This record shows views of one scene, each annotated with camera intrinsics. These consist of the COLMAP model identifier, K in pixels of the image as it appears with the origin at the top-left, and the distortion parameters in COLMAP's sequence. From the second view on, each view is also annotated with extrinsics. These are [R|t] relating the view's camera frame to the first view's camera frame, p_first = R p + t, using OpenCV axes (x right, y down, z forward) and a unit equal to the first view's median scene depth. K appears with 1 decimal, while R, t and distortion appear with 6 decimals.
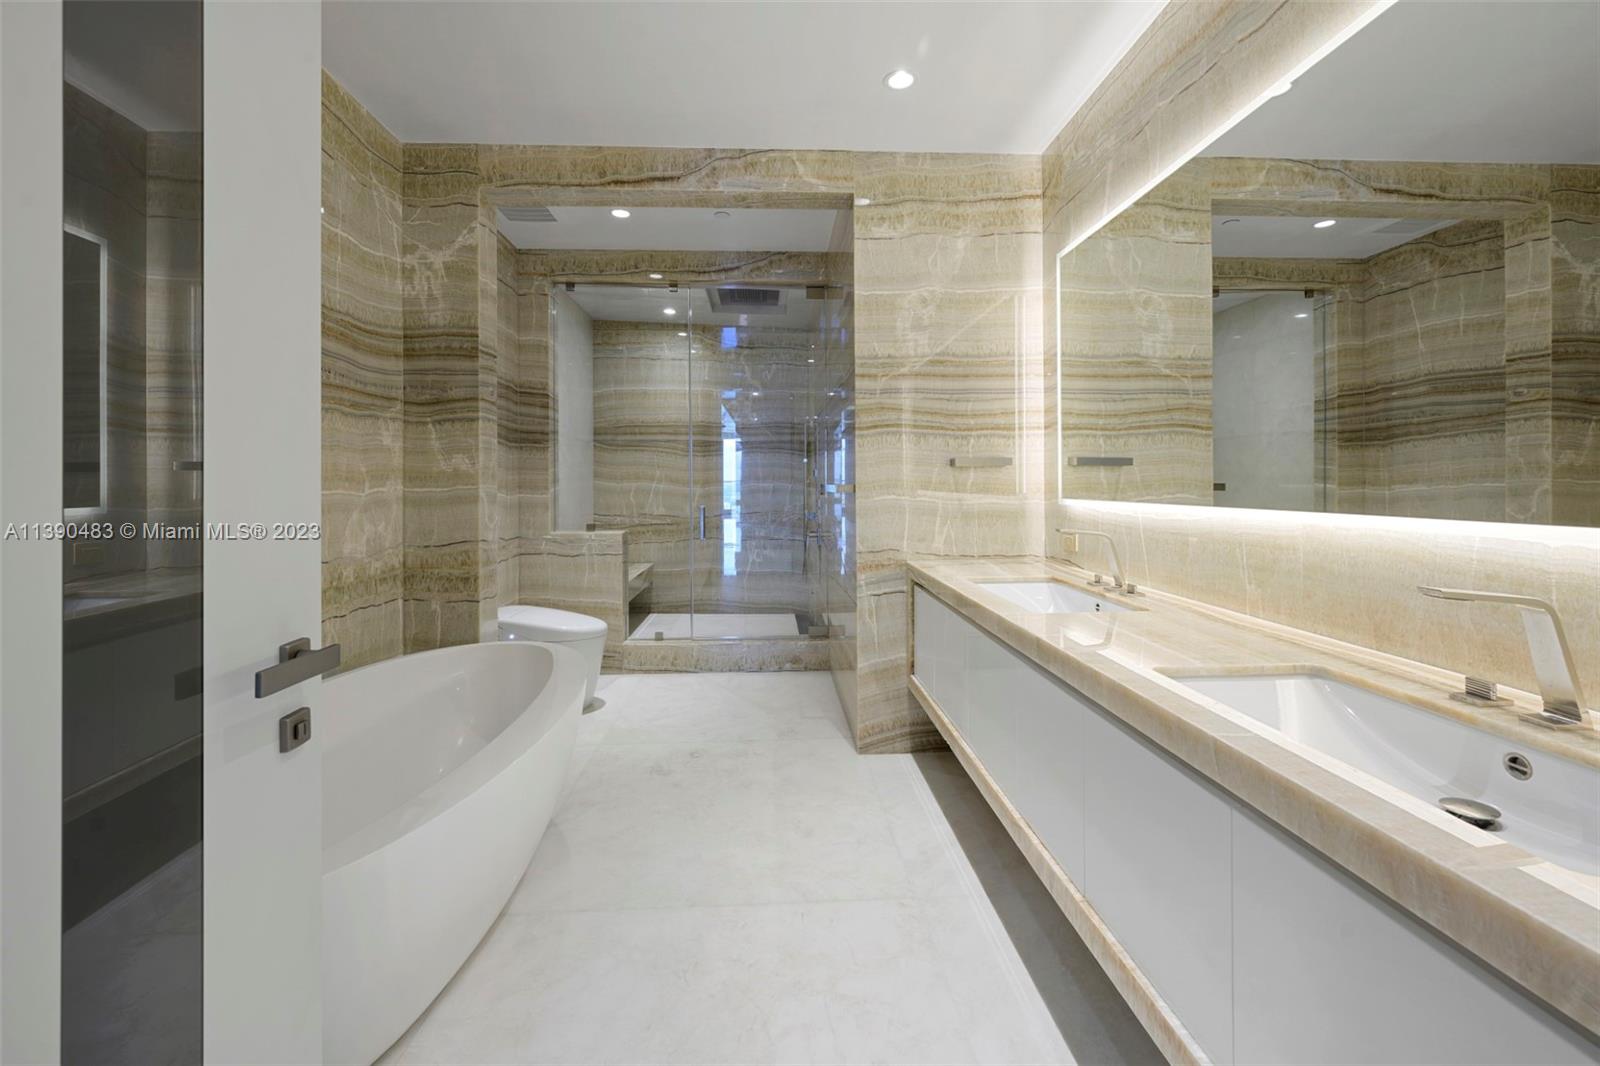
lens RADIAL K [[653.2, 0, 803.8], [0, 653.2, 501.8], [0, 0, 1]] dist [0.000543, -0.000302]
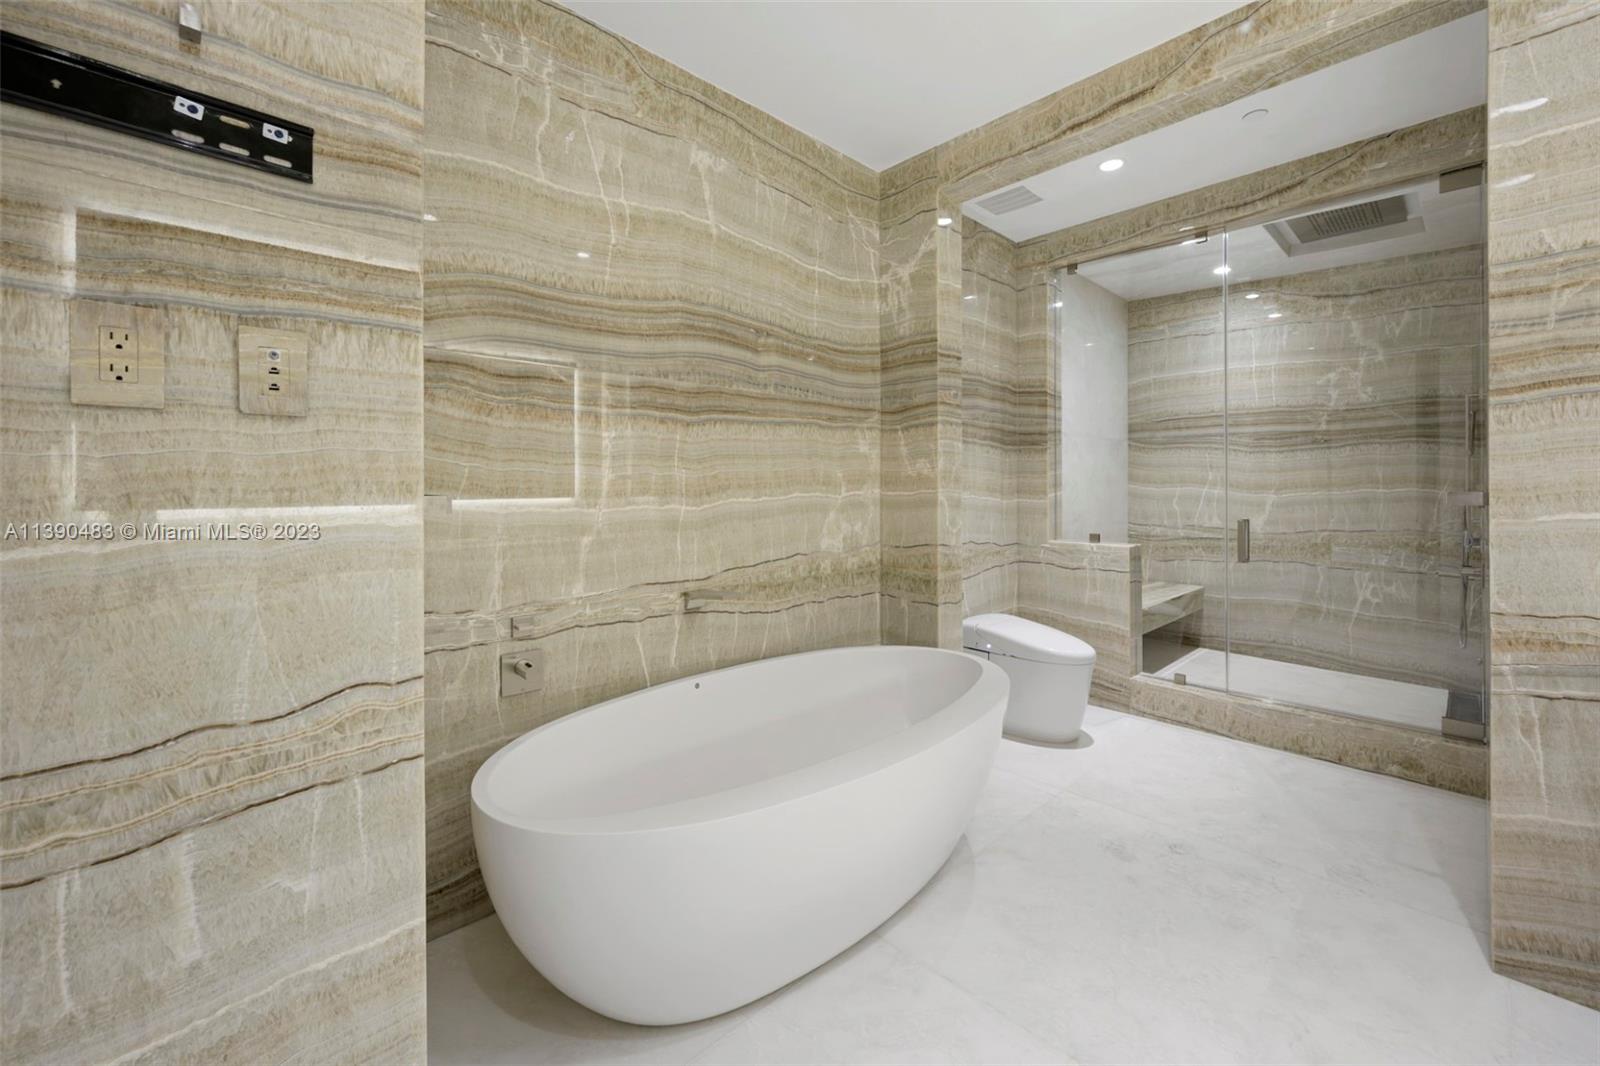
lens RADIAL K [[653.2, 0, 803.8], [0, 653.2, 501.8], [0, 0, 1]] dist [0.000543, -0.000302]
pose [[0.651855, 0.020042, -0.758079, 0.124109], [-0.024510, 0.999685, 0.005354, -0.006523], [0.757948, 0.015091, 0.652141, 0.191396]]
